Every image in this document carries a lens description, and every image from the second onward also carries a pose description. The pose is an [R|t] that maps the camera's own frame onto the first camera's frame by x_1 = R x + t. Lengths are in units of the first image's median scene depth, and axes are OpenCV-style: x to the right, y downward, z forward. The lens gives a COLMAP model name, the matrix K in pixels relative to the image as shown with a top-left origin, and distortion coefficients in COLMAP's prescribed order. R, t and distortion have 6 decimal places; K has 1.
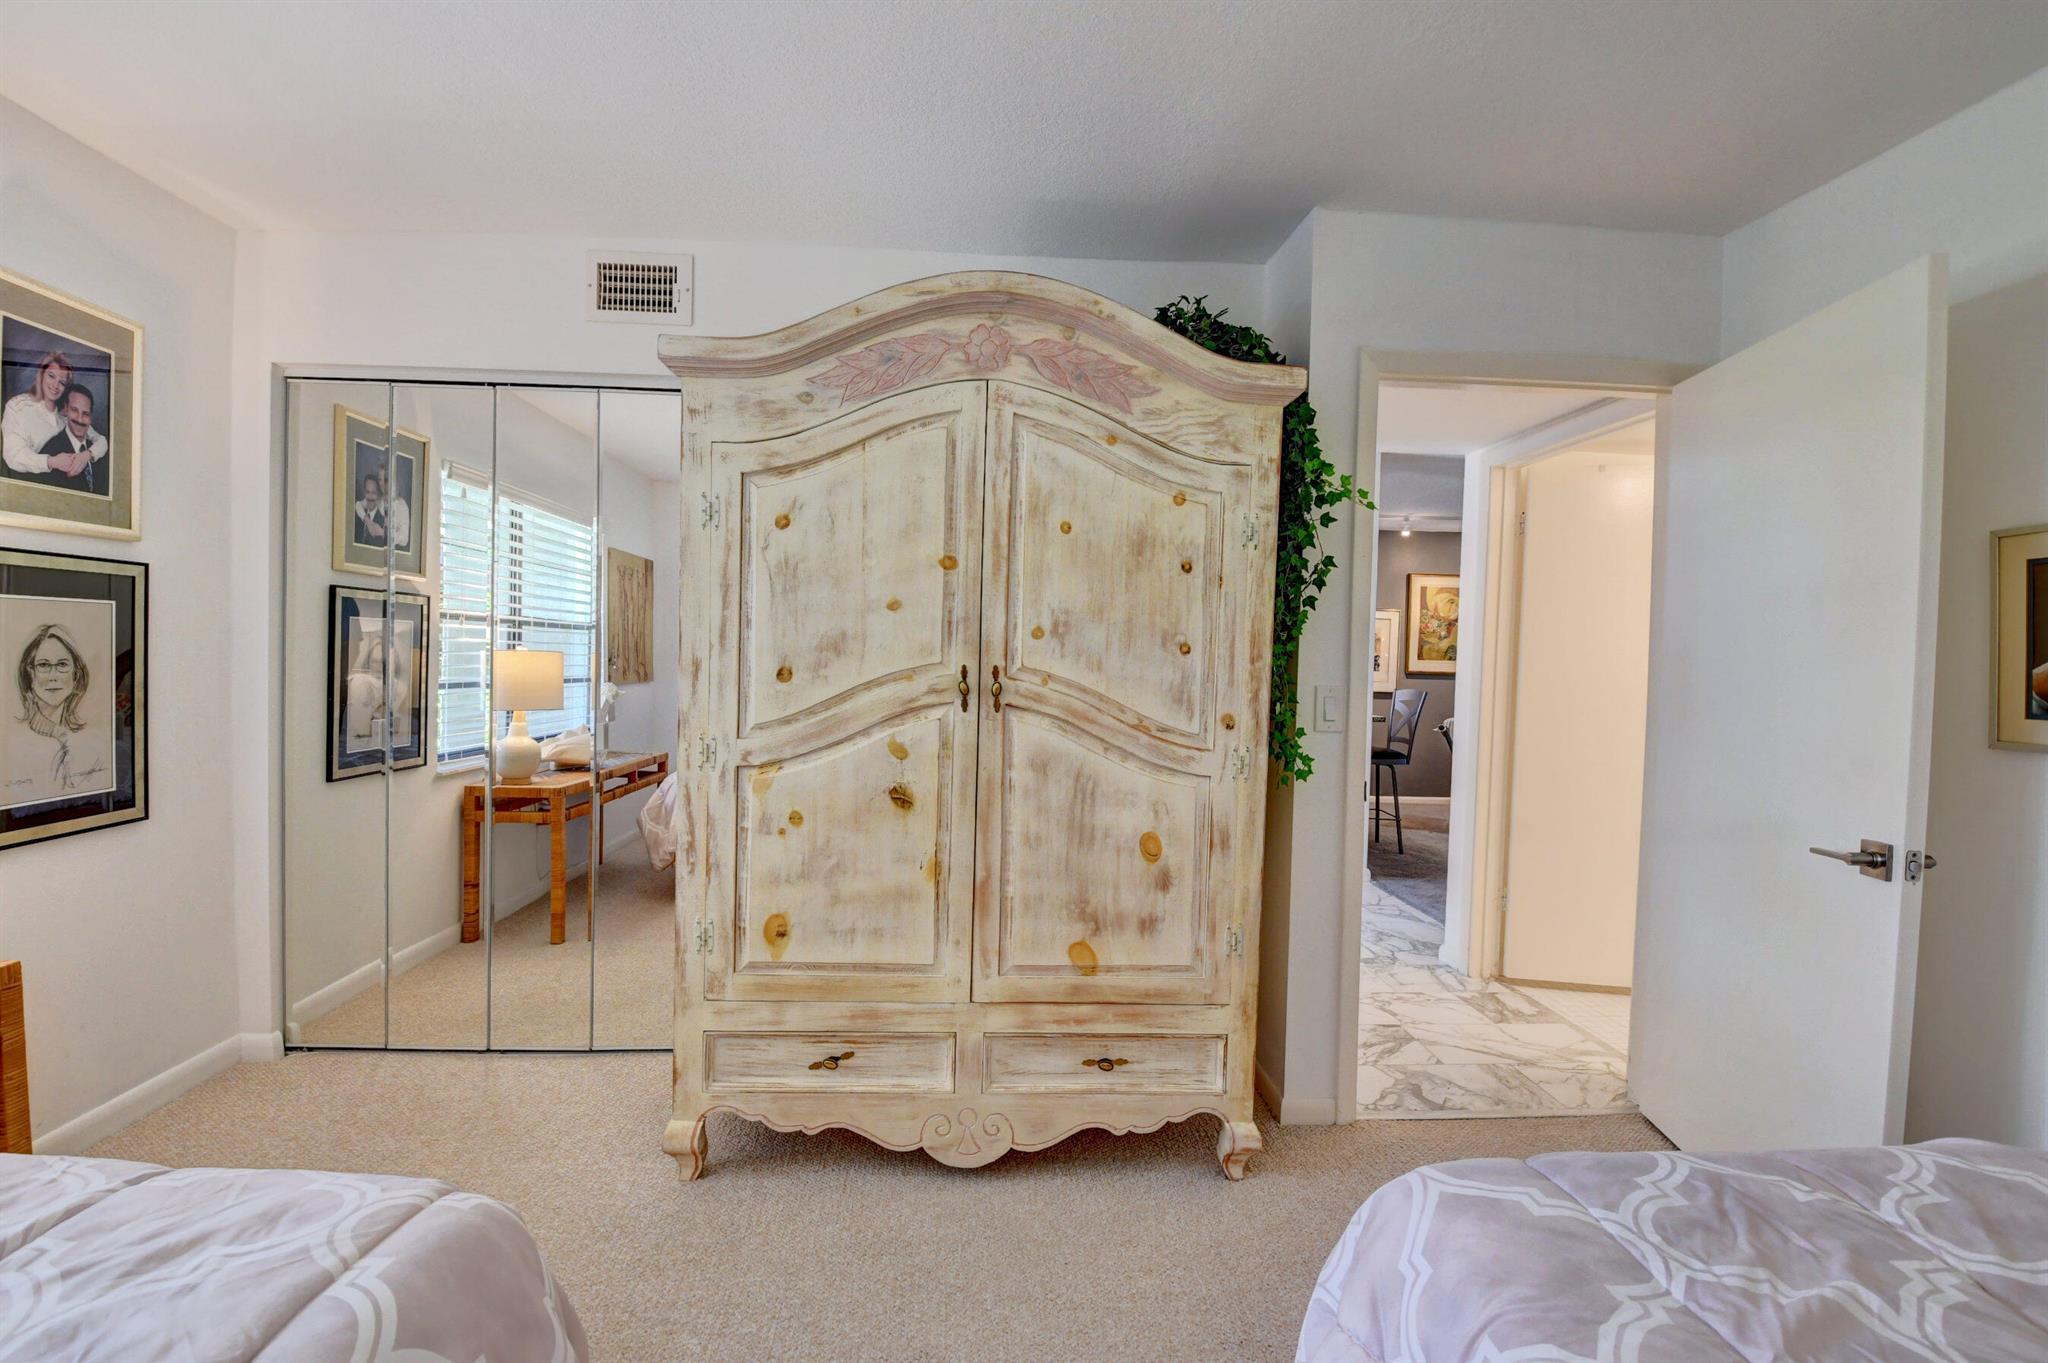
lens RADIAL K [[892.5, 0, 1021.6], [0, 892.5, 687.8], [0, 0, 1]] dist [0.025971, -0.027551]
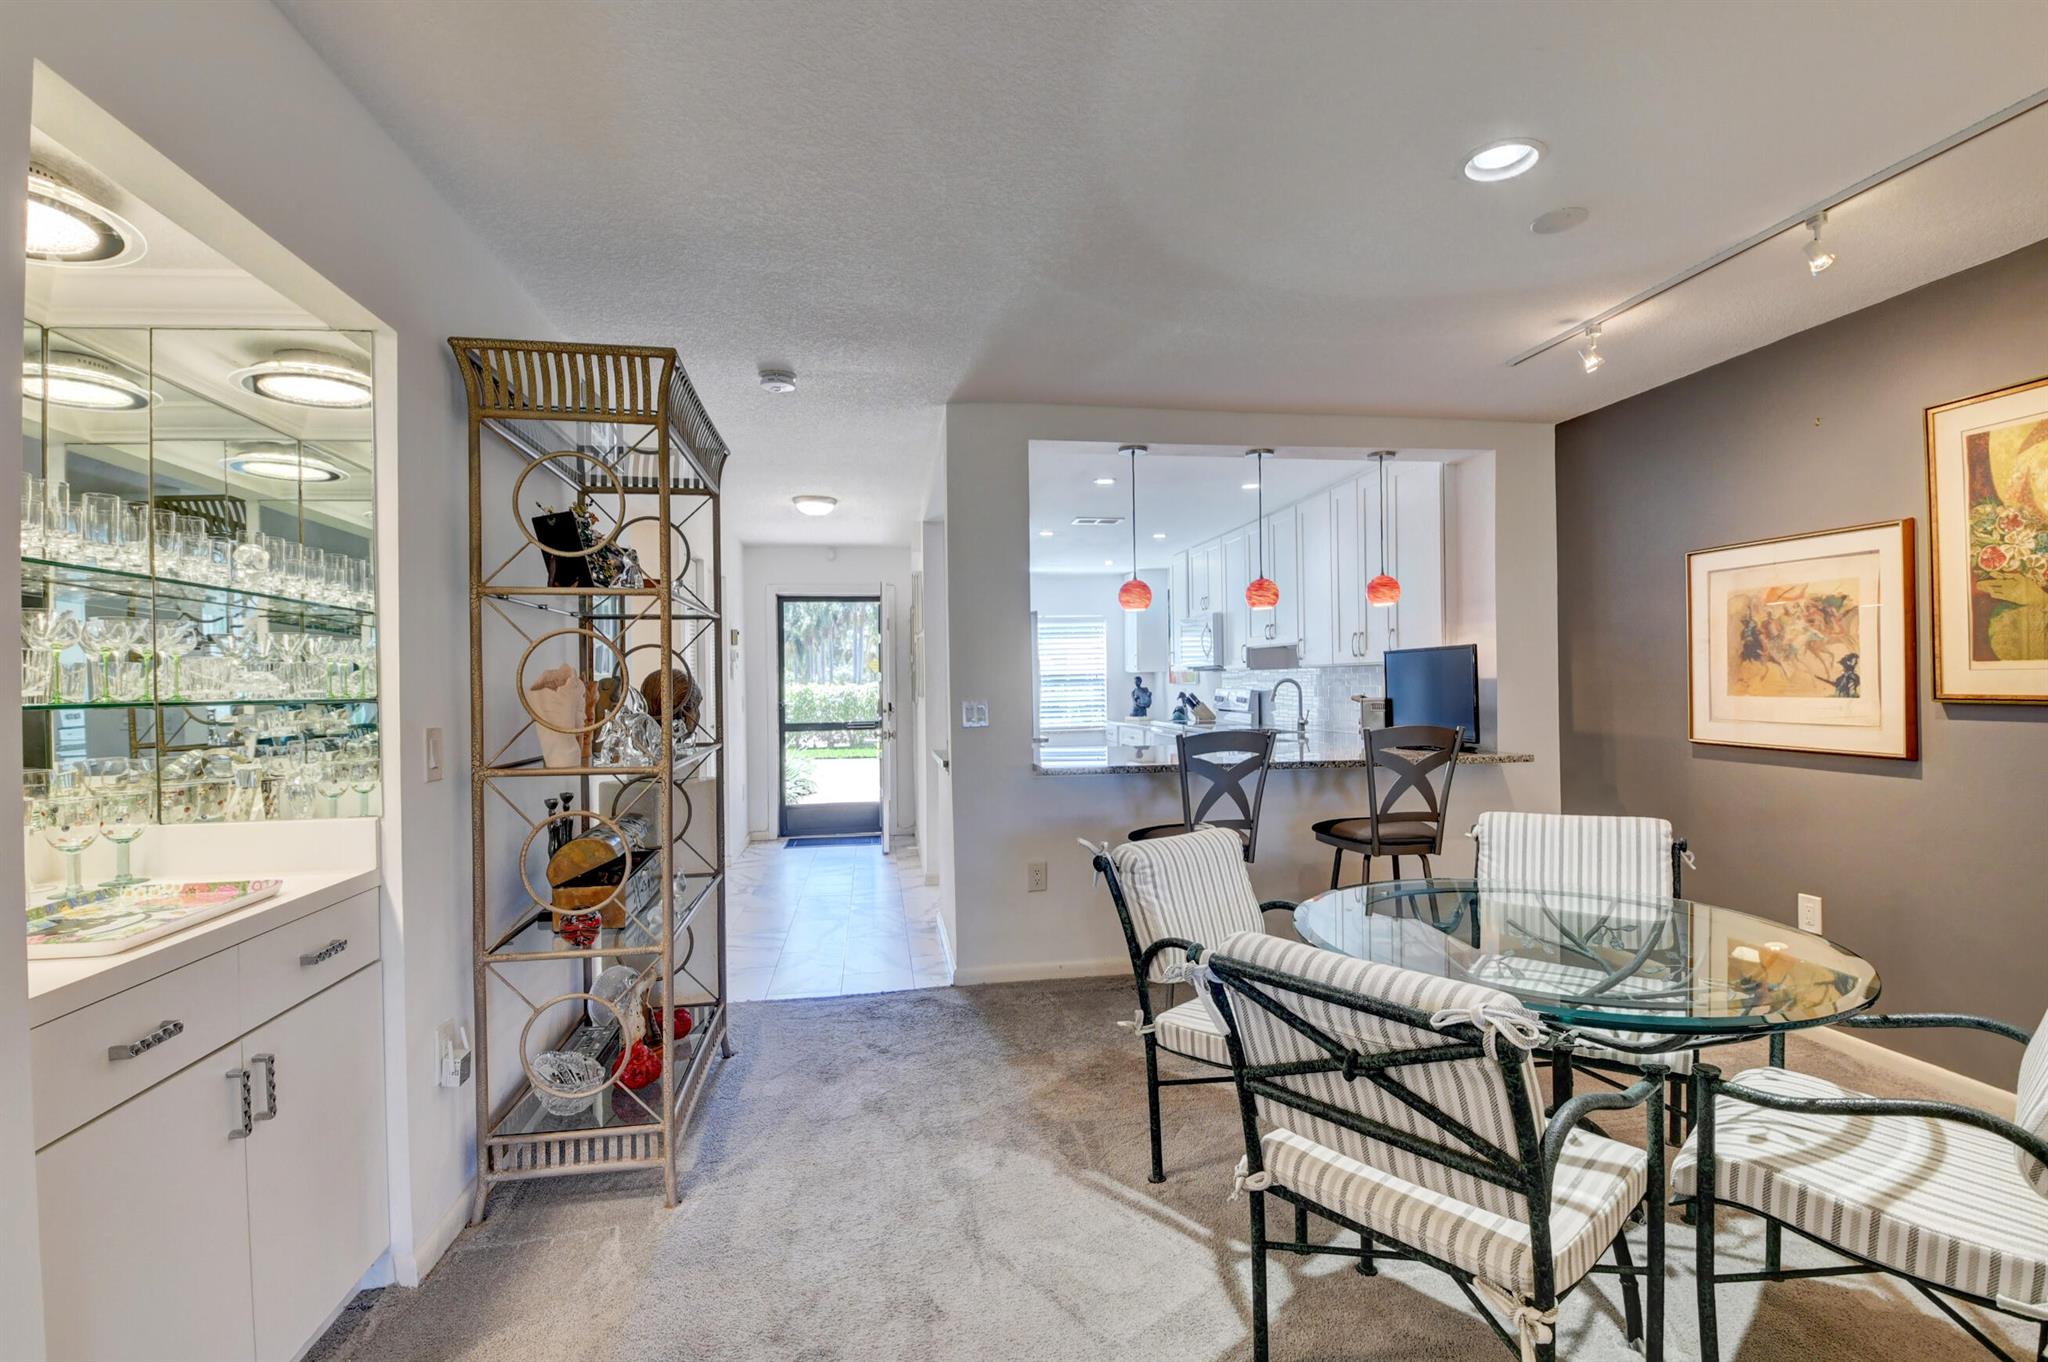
lens RADIAL K [[928.2, 0, 1025.3], [0, 928.2, 681.8], [0, 0, 1]] dist [0.000621, -0.017091]
pose [[0.099541, -0.023983, -0.994744, 0.735701], [-0.019392, 0.999473, -0.026037, -0.008457], [0.994845, 0.021881, 0.099023, 0.627764]]
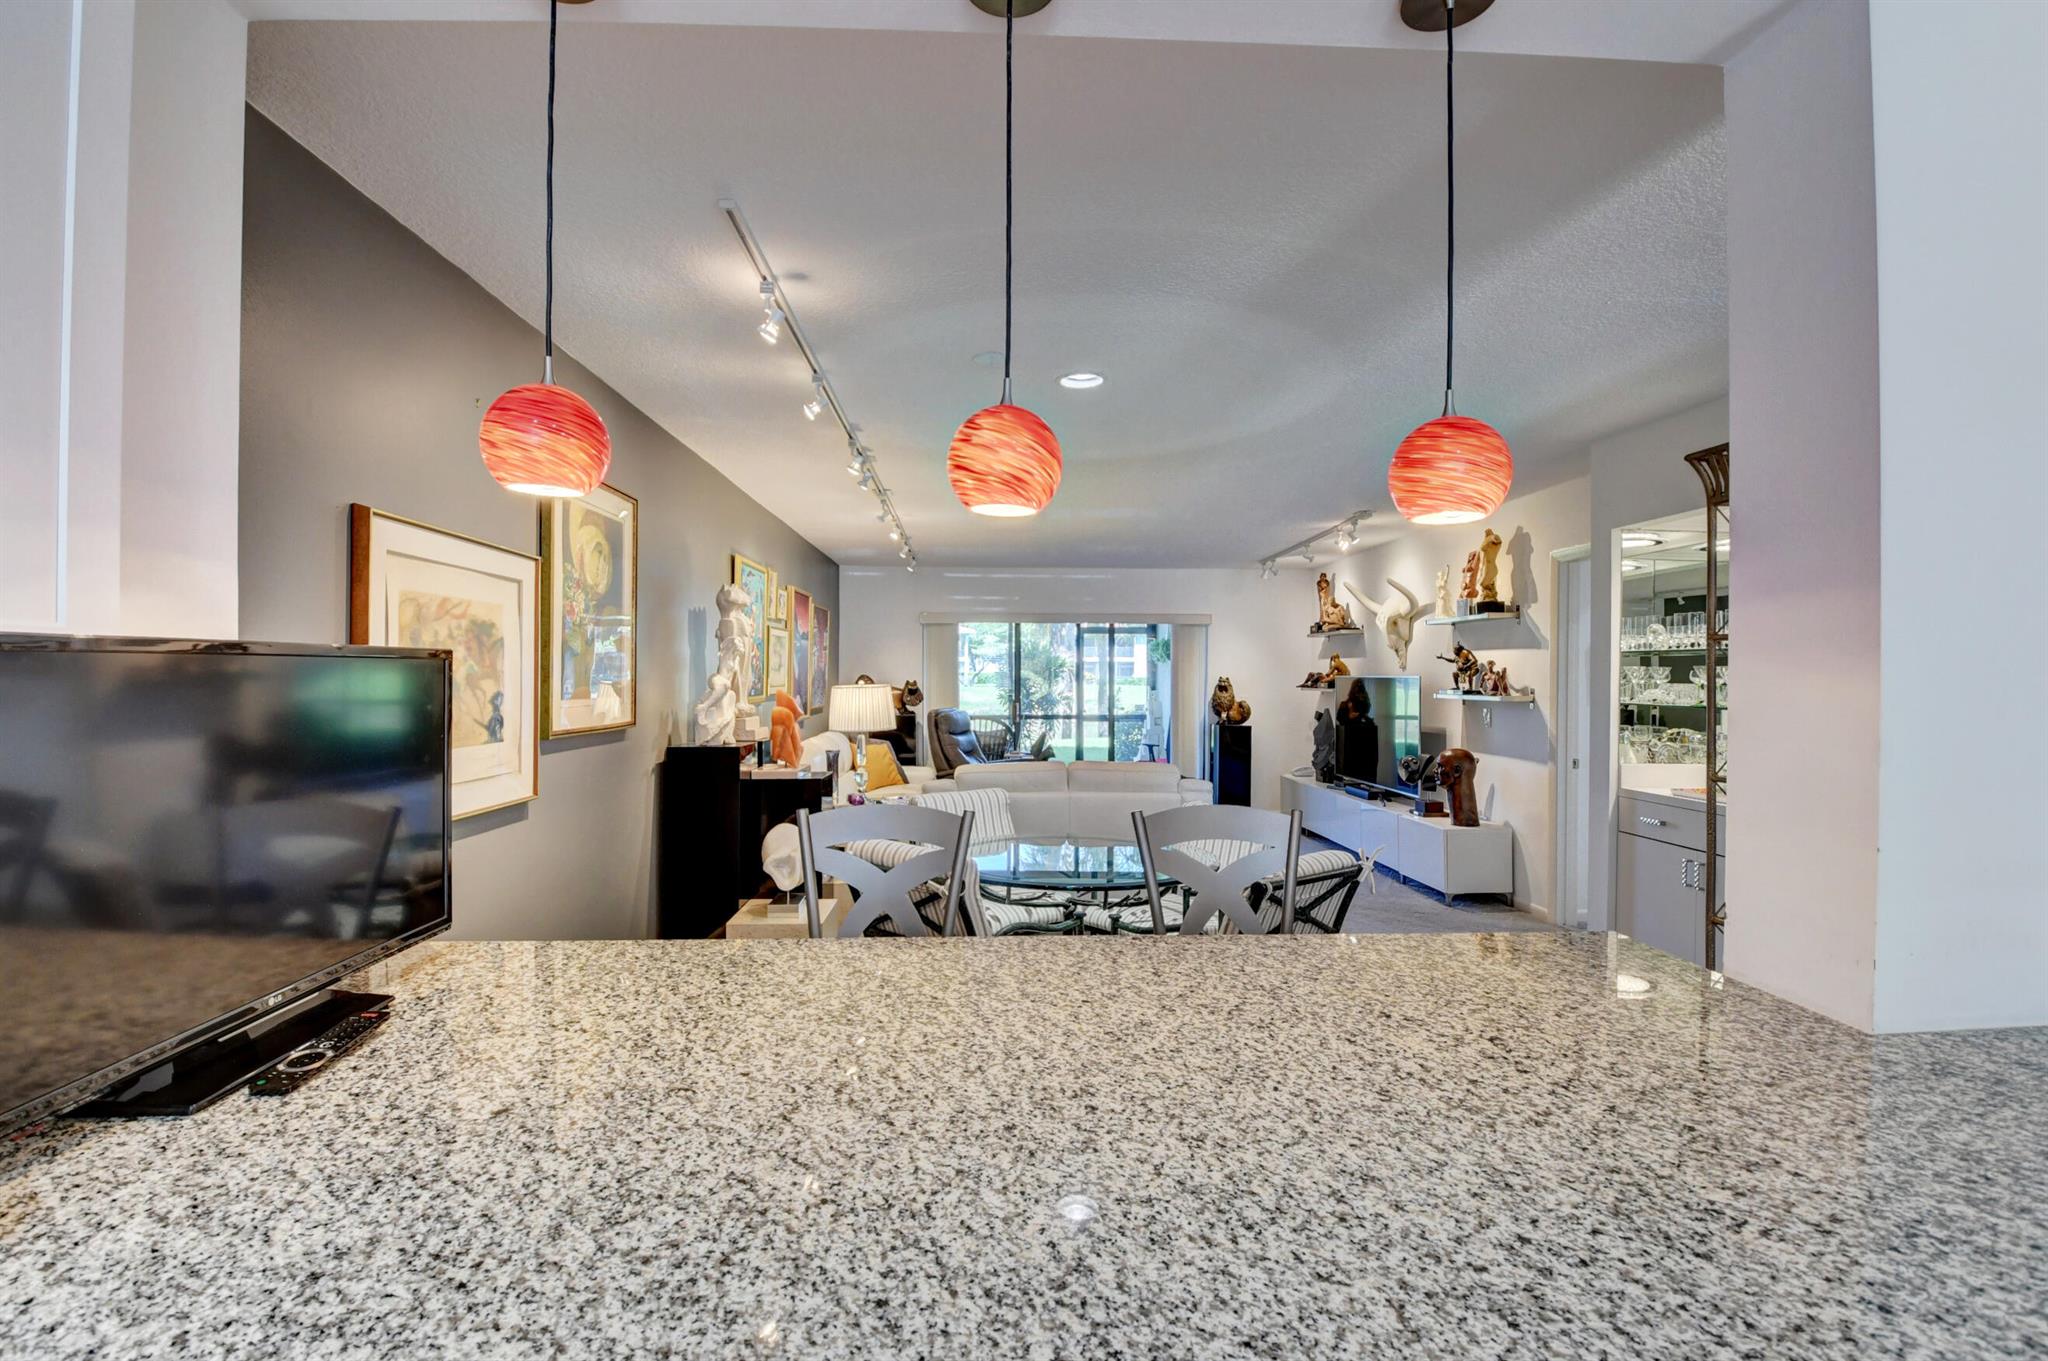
lens RADIAL K [[918.2, 0, 1016.2], [0, 918.2, 684.0], [0, 0, 1]] dist [0.009451, -0.016737]
pose [[0.026491, -0.029003, 0.999228, 0.077205], [0.028590, 0.999192, 0.028244, -0.042826], [-0.999240, 0.027819, 0.027299, 0.807482]]
